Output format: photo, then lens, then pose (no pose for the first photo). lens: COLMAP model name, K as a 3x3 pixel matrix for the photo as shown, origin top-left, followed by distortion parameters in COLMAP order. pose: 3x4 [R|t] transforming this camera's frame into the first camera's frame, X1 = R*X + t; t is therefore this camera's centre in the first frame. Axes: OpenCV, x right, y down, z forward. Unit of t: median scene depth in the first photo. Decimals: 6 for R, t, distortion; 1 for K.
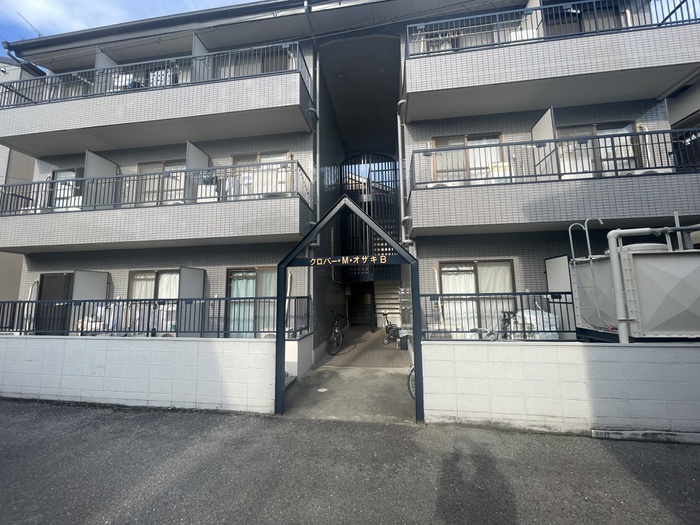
lens RADIAL K [[280.9, 0, 349.3], [0, 280.9, 253.8], [0, 0, 1]] dist [0.001161, 0.000176]
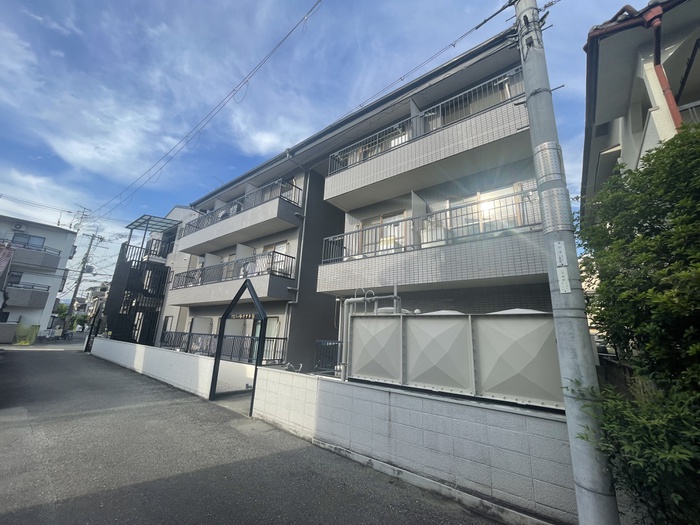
lens RADIAL K [[278.7, 0, 350.0], [0, 278.7, 262.5], [0, 0, 1]] dist [-0.000594, 0.000170]
pose [[0.863148, -0.073284, -0.499605, 1.090877], [0.001021, 0.989664, -0.143403, -0.039185], [0.504950, 0.123268, 0.854301, -0.145625]]
